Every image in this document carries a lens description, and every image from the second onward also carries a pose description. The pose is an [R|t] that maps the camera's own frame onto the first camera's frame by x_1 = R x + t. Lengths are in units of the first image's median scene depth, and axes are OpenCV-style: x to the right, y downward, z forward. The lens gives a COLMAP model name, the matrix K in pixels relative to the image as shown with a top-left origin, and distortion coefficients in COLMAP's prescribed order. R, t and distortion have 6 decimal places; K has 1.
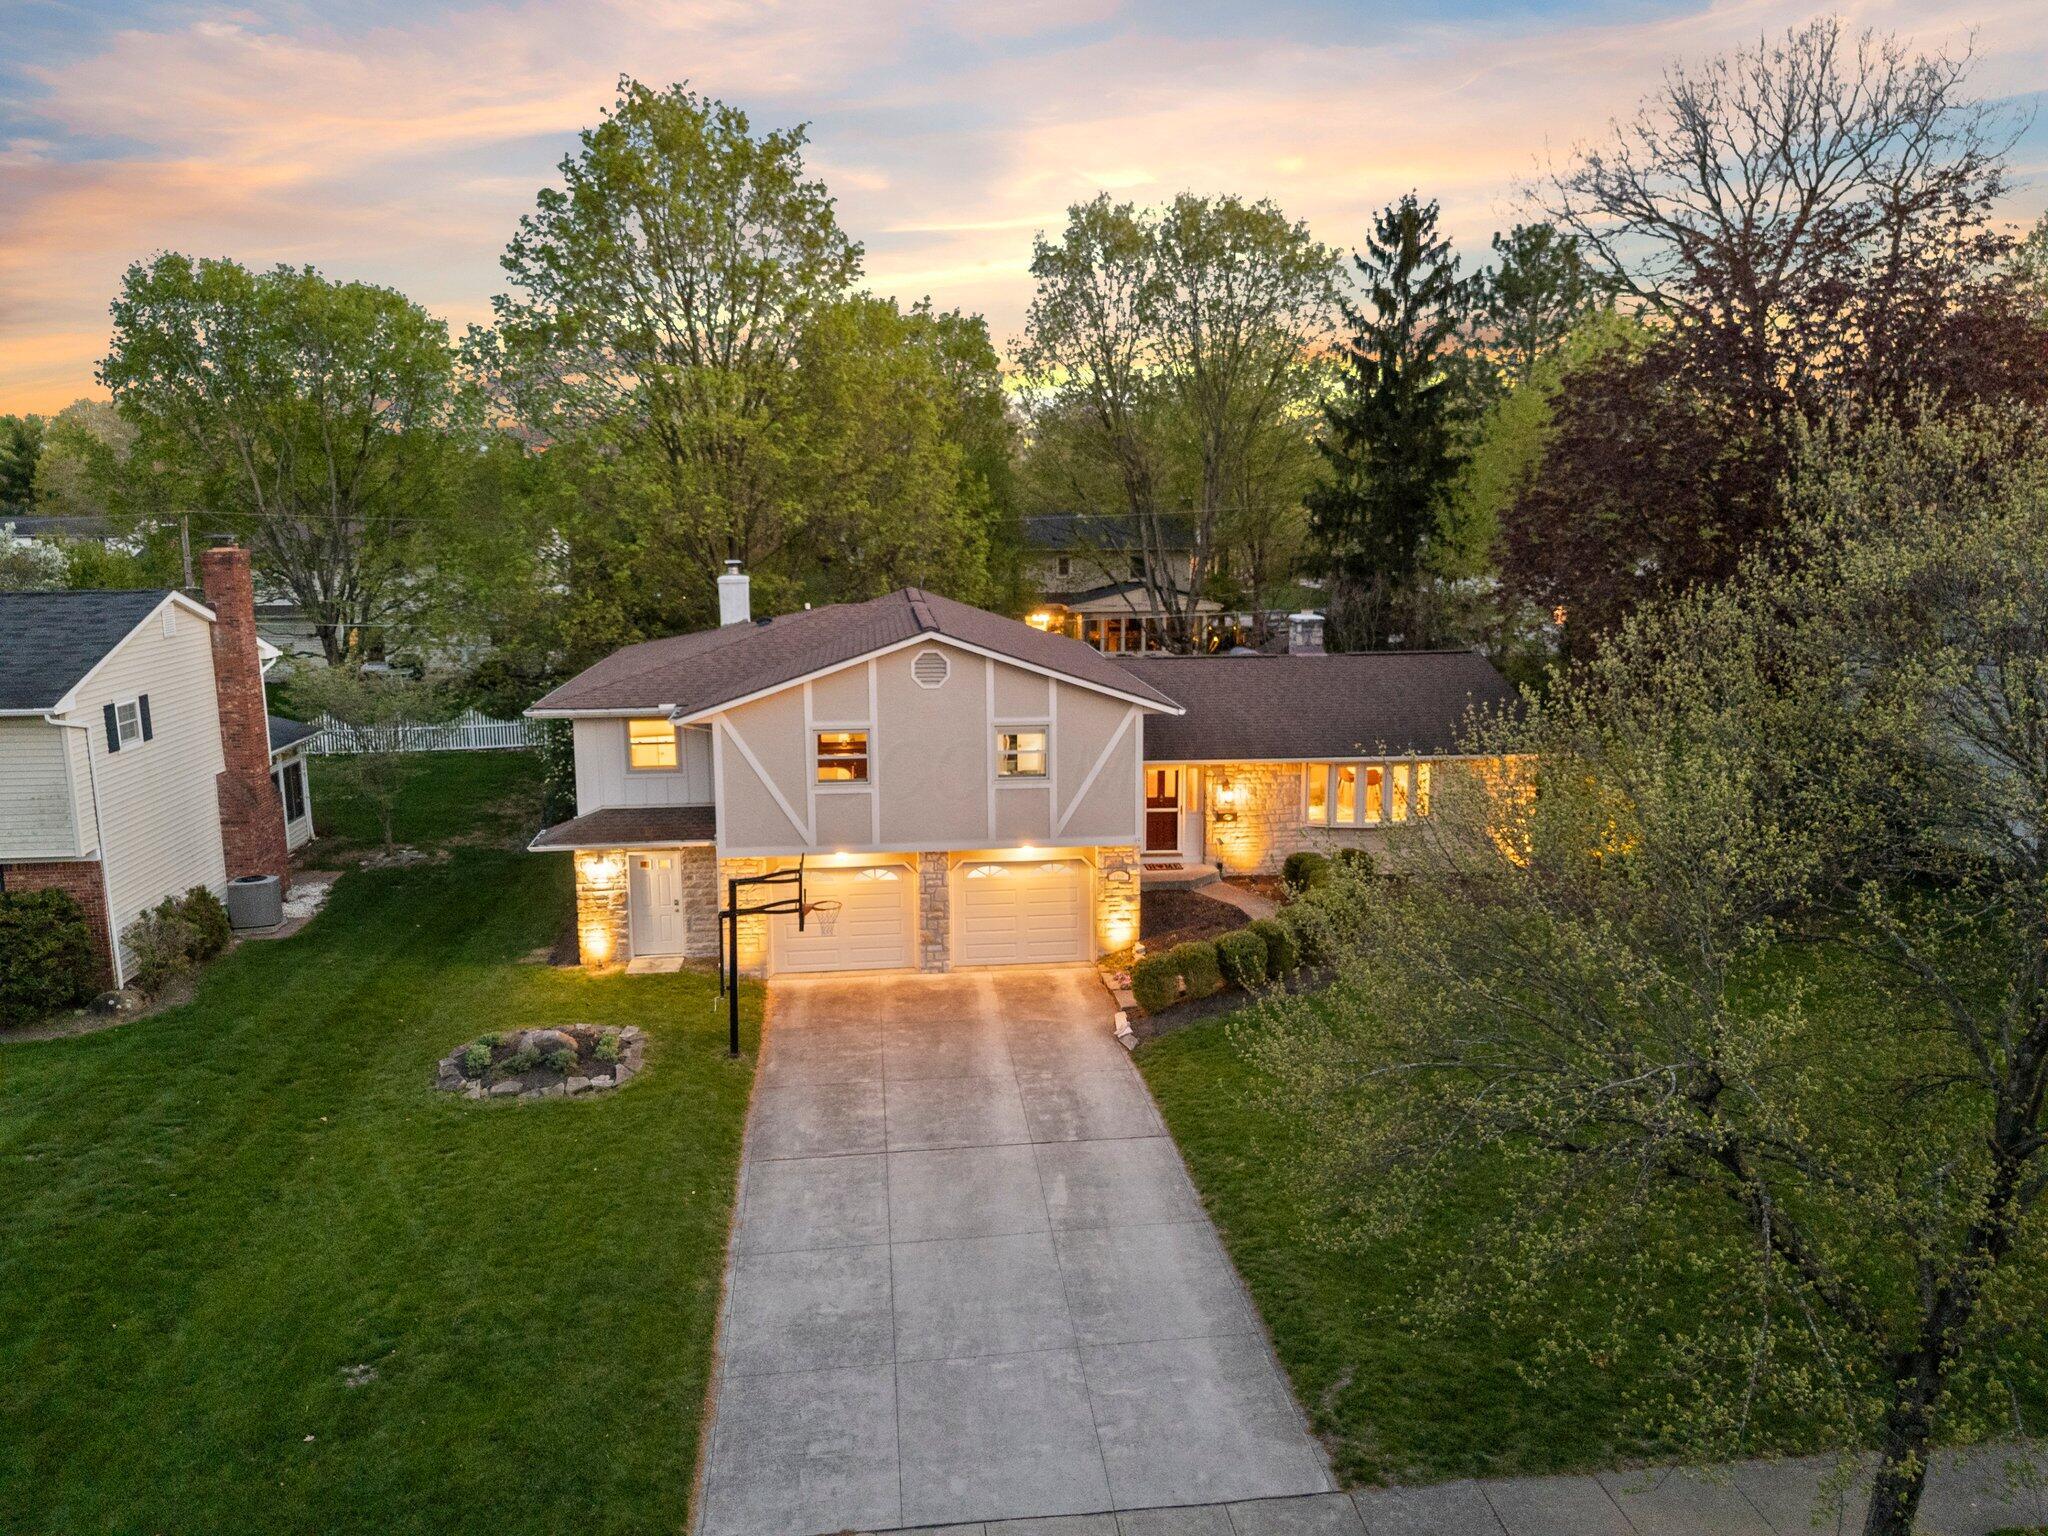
lens RADIAL K [[1508.3, 0, 1024.0], [0, 1508.3, 768.0], [0, 0, 1]] dist [0.031379, -0.012812]
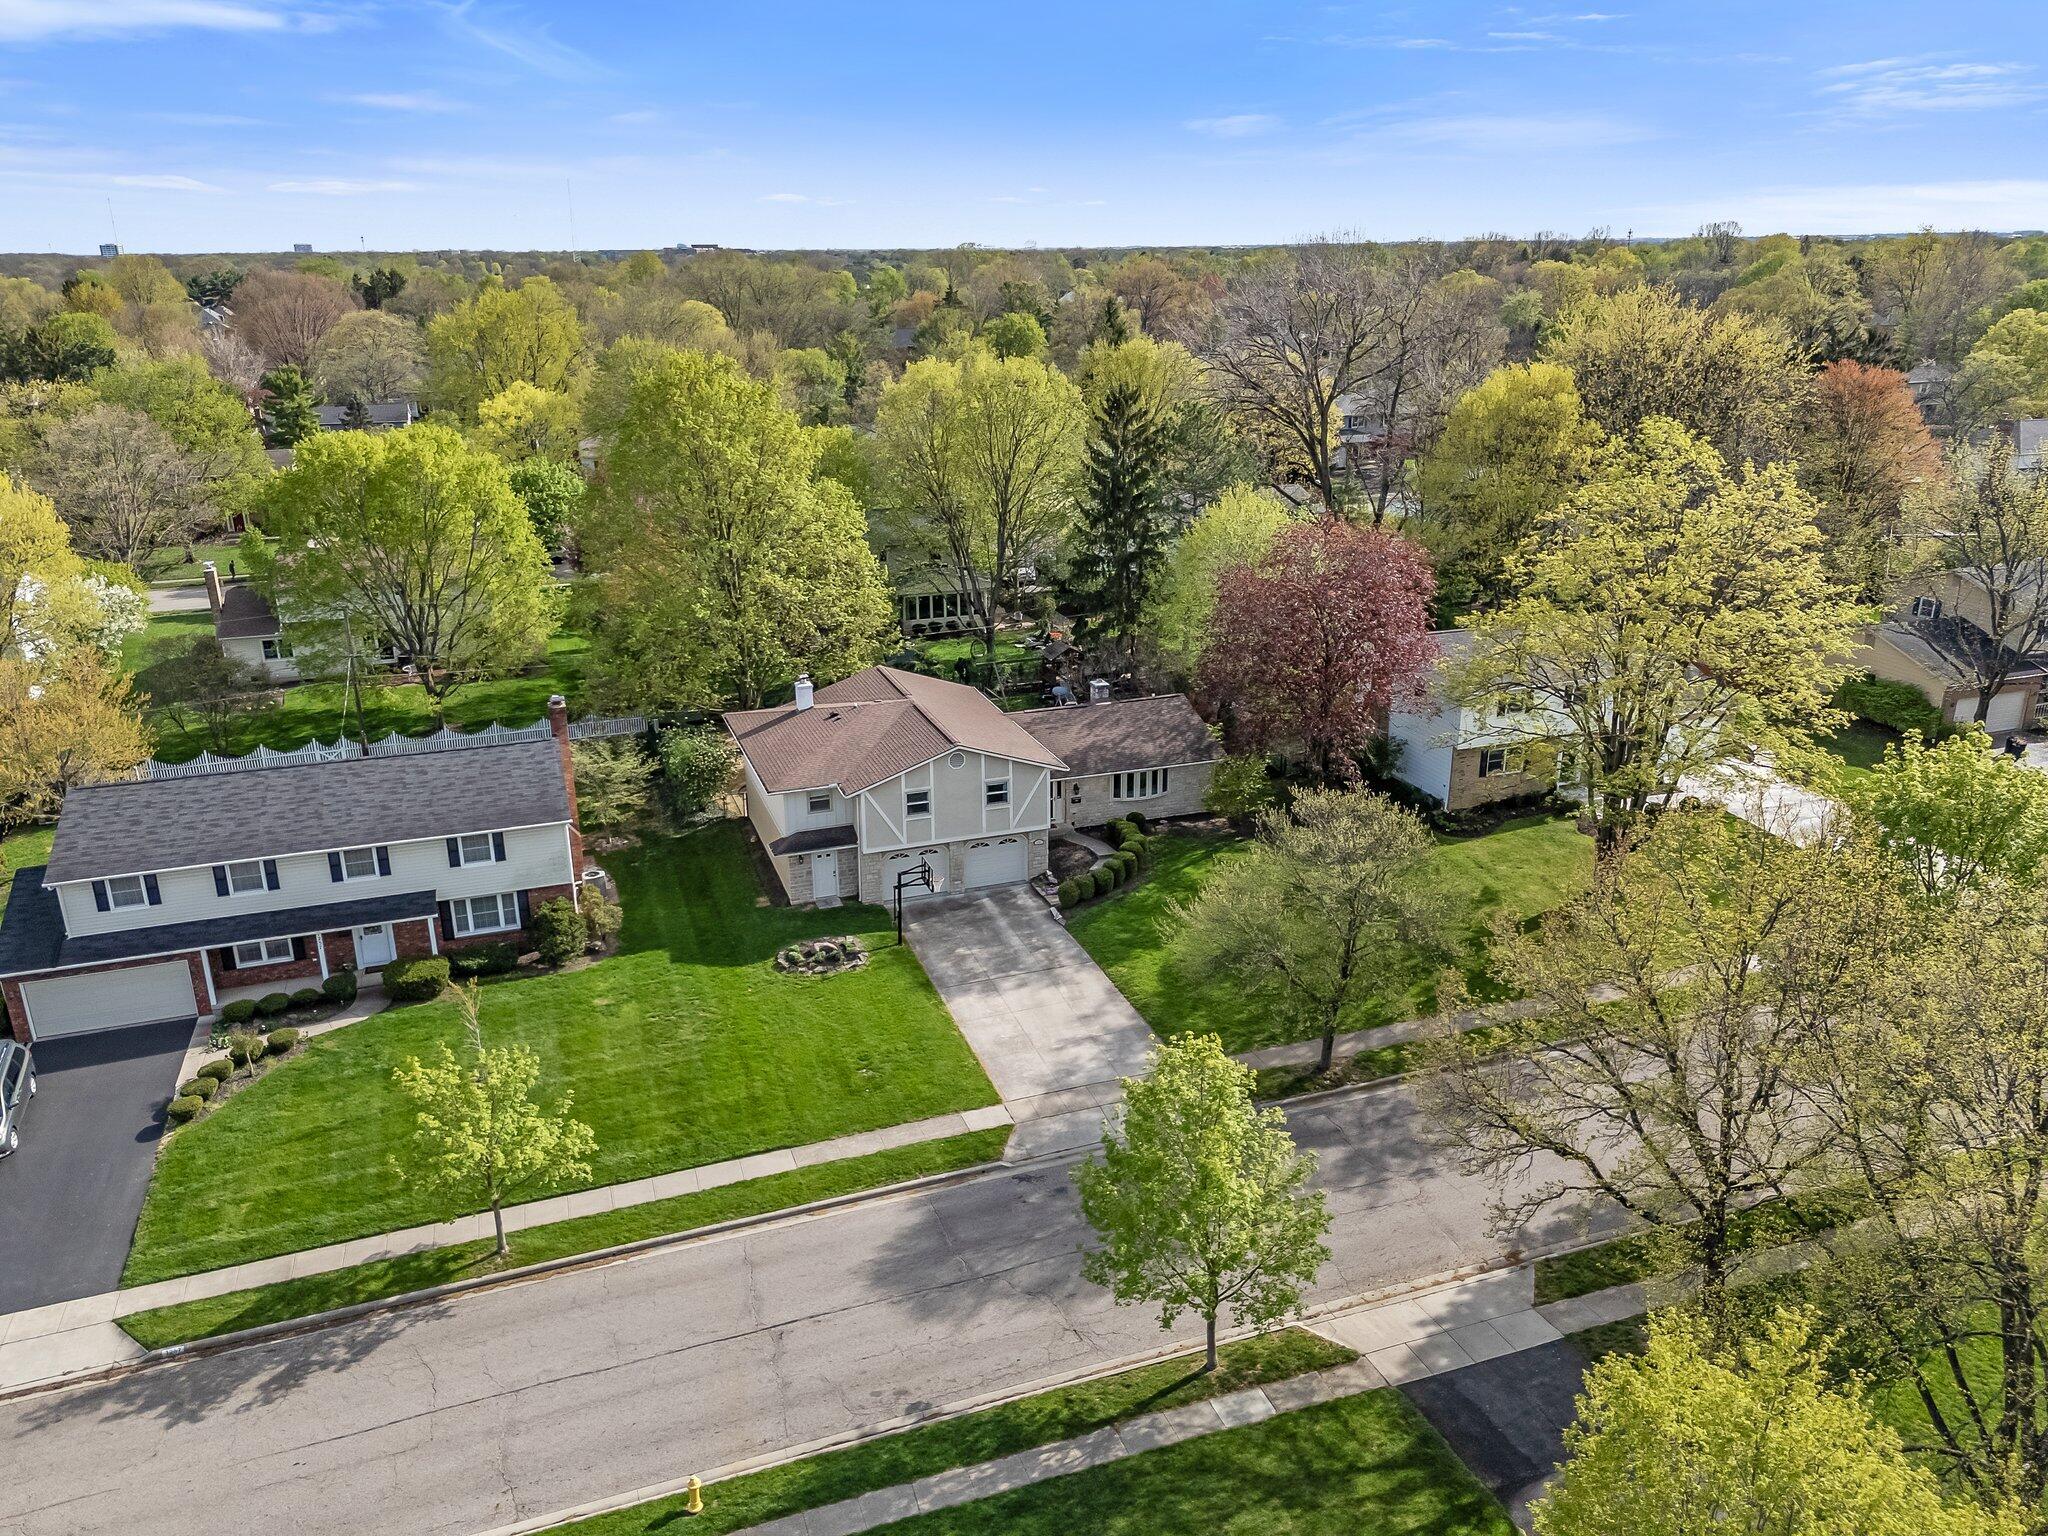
lens RADIAL K [[1508.3, 0, 1024.0], [0, 1508.3, 768.0], [0, 0, 1]] dist [0.031379, -0.012812]
pose [[0.972166, -0.077395, 0.221139, -0.347493], [0.043928, 0.987337, 0.152435, -0.295763], [-0.230137, -0.138478, 0.963255, -0.868132]]
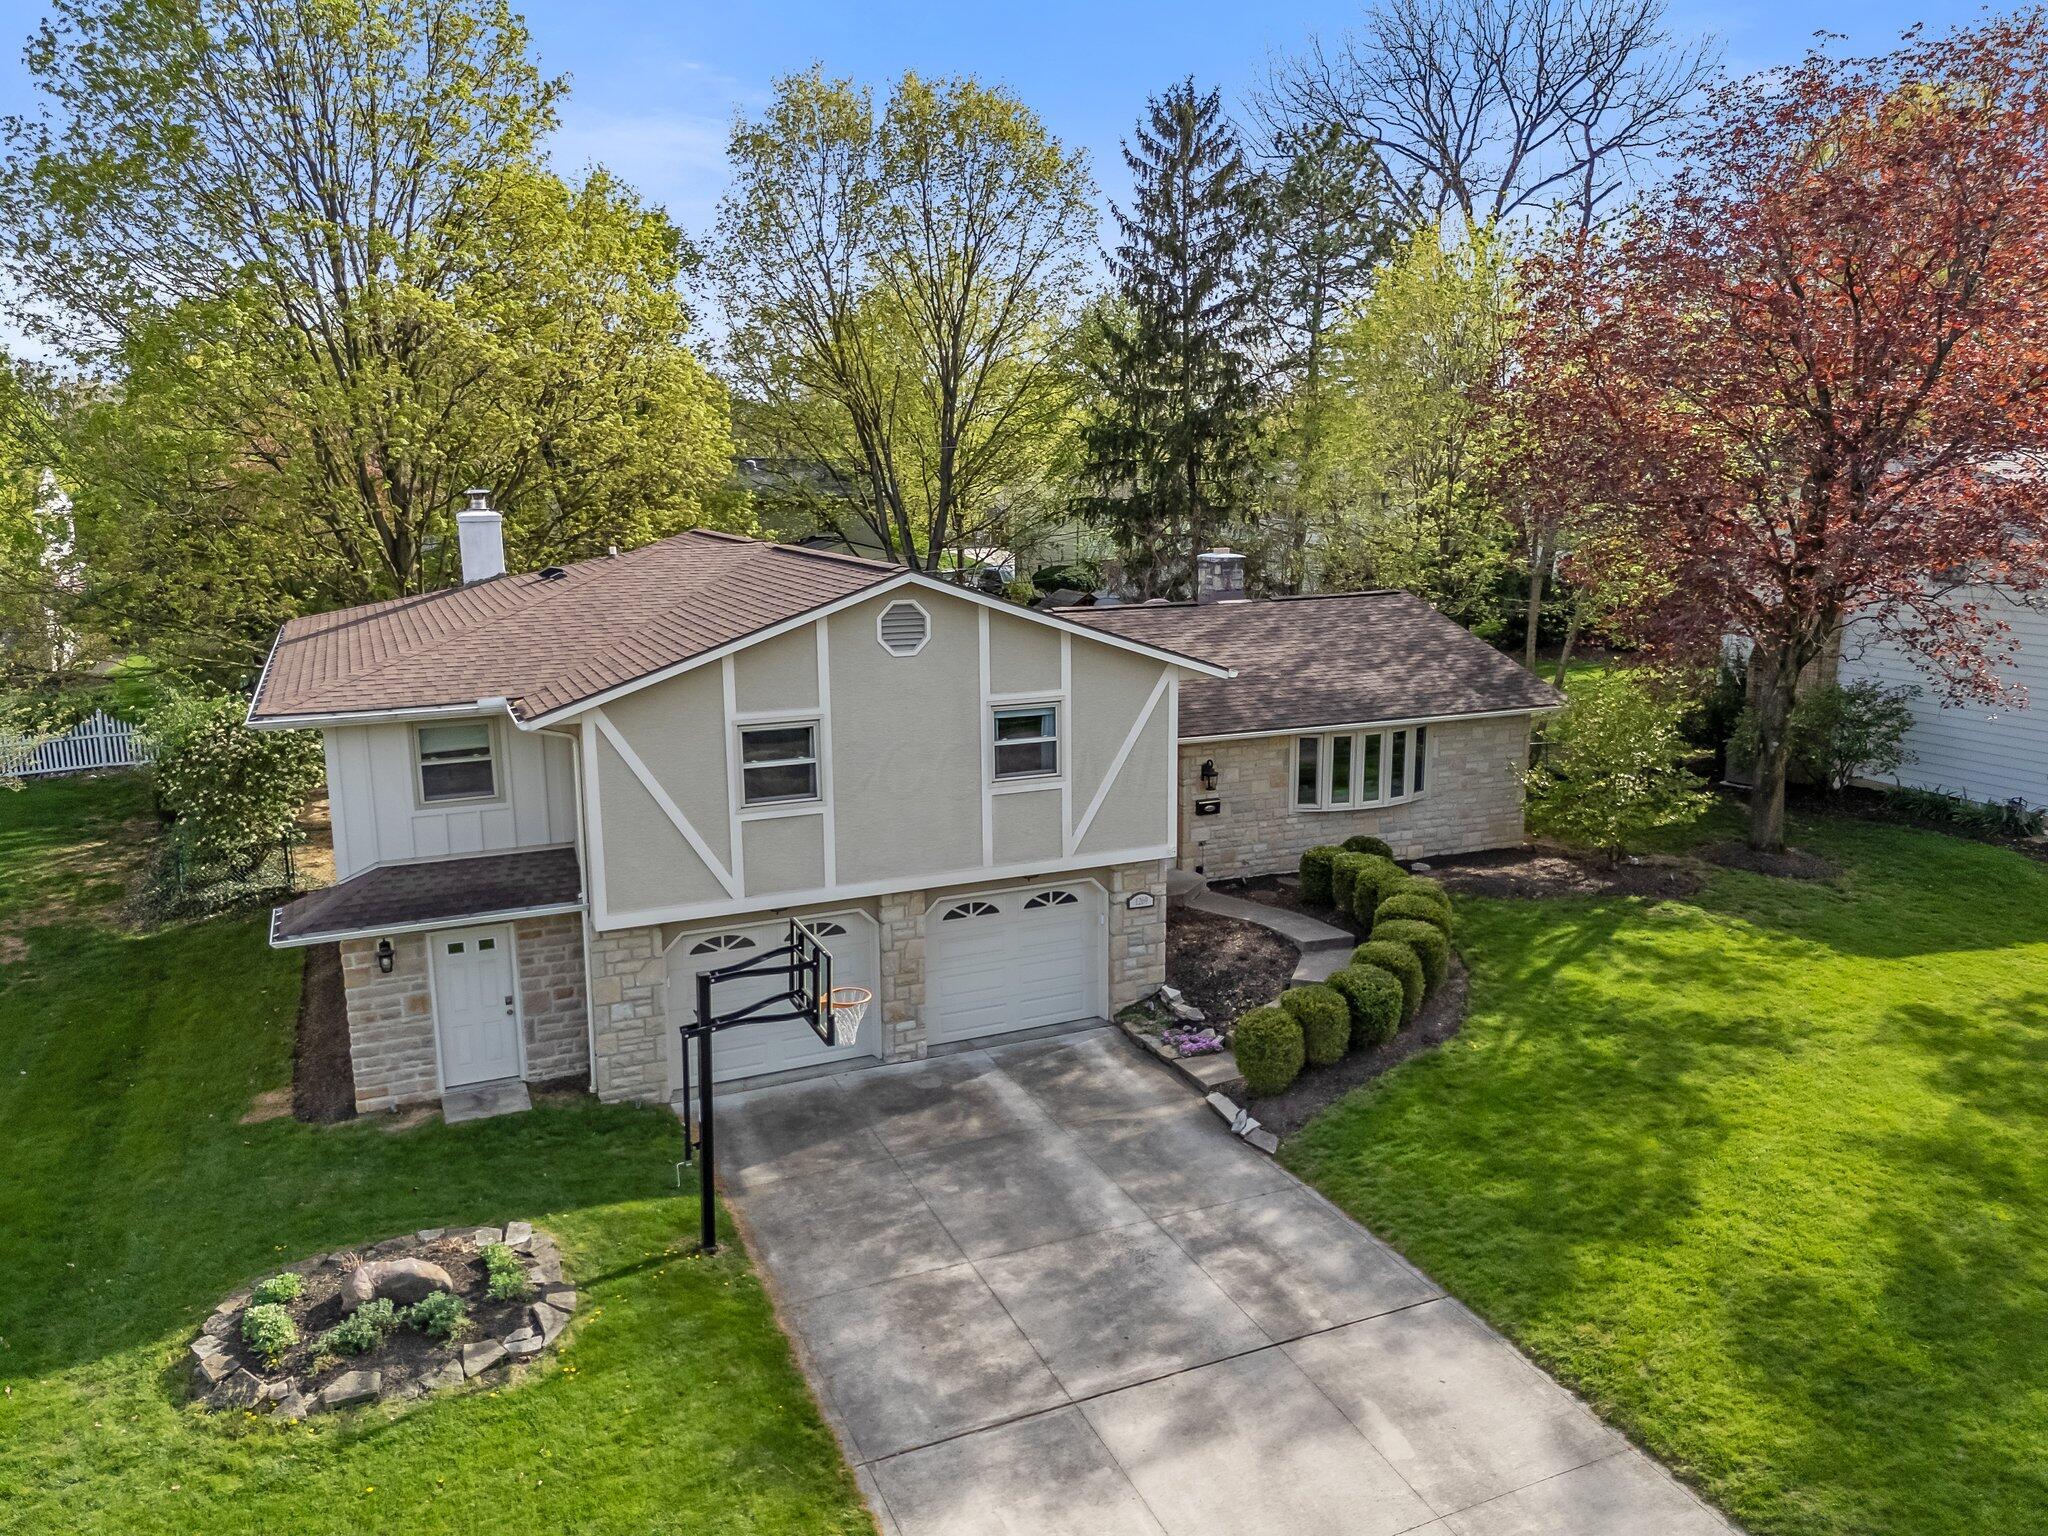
lens RADIAL K [[1508.3, 0, 1024.0], [0, 1508.3, 768.0], [0, 0, 1]] dist [0.031379, -0.012812]
pose [[0.952528, -0.062171, 0.298035, -0.168458], [0.056540, 0.998022, 0.027488, -0.013644], [-0.299155, -0.009332, 0.954159, 0.251522]]
